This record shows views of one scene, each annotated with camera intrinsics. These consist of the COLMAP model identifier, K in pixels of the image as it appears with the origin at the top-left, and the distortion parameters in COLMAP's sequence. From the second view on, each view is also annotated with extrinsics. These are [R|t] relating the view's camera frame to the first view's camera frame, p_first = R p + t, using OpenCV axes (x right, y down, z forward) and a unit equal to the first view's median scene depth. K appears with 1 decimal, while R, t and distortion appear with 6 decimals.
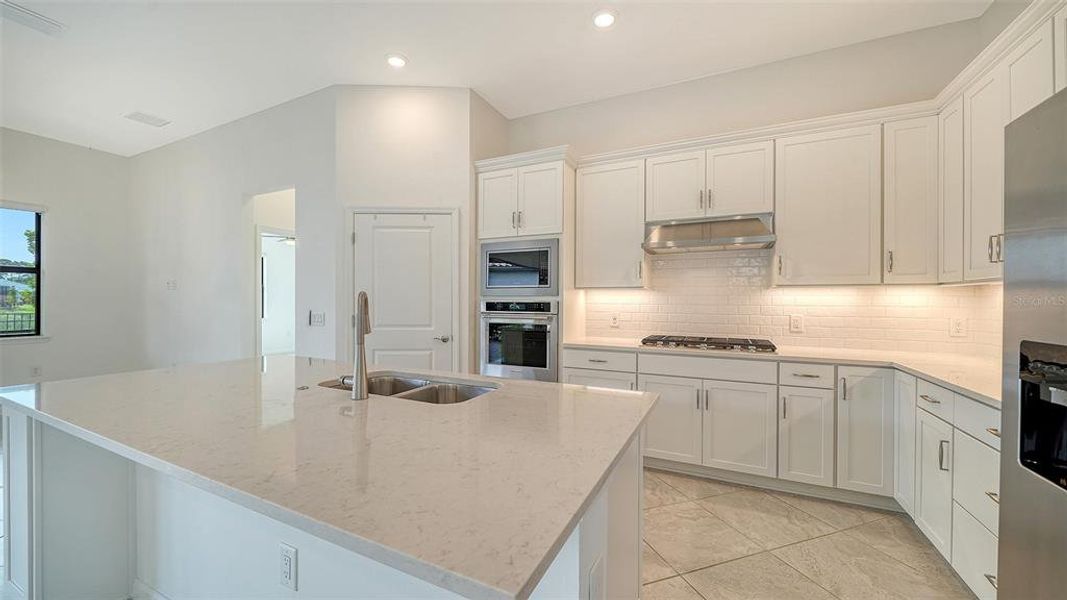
lens RADIAL K [[413.5, 0, 534.1], [0, 413.5, 304.3], [0, 0, 1]] dist [-0.000844, -0.000265]
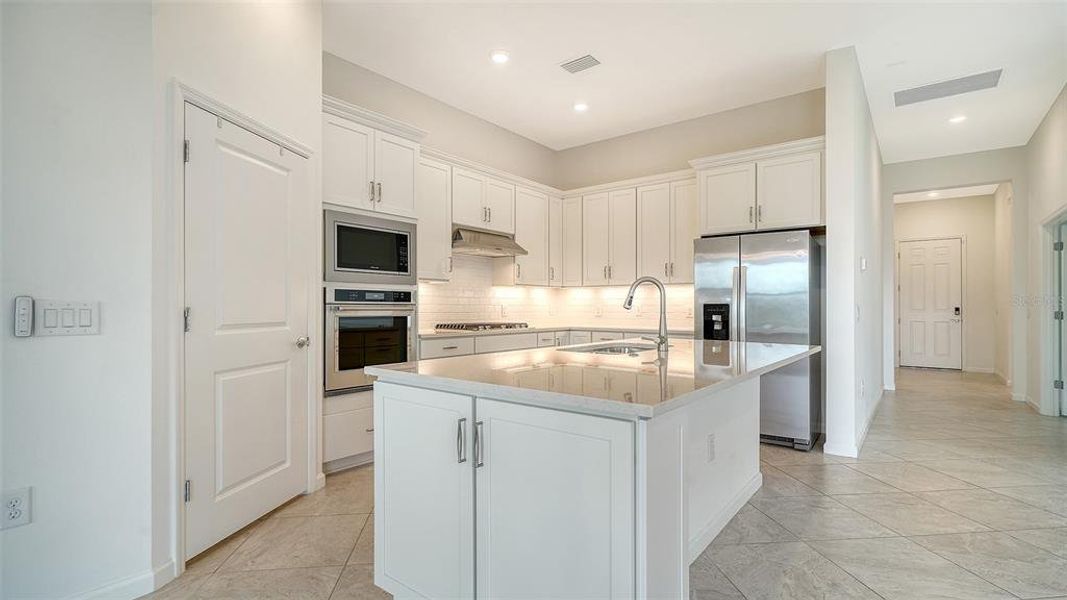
lens RADIAL K [[496.3, 0, 529.5], [0, 496.3, 299.1], [0, 0, 1]] dist [-0.002283, 0.000401]
pose [[0.189821, 0.009248, 0.981775, -0.996544], [-0.000054, 0.999956, -0.009409, 0.021791], [-0.981819, 0.001733, 0.189813, 0.524326]]
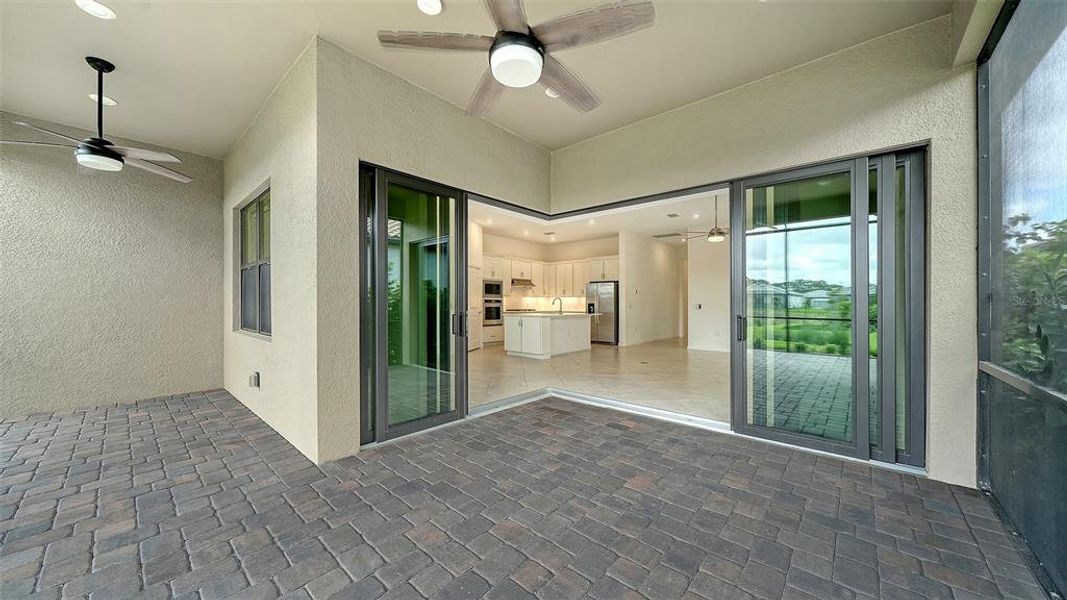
lens RADIAL K [[371.4, 0, 533.1], [0, 371.4, 301.8], [0, 0, 1]] dist [-0.000425, -0.000043]
pose [[0.236622, -0.002401, 0.971599, -2.831462], [-0.002408, 0.999992, 0.003058, 0.000174], [-0.971599, -0.003064, 0.236614, 0.031180]]
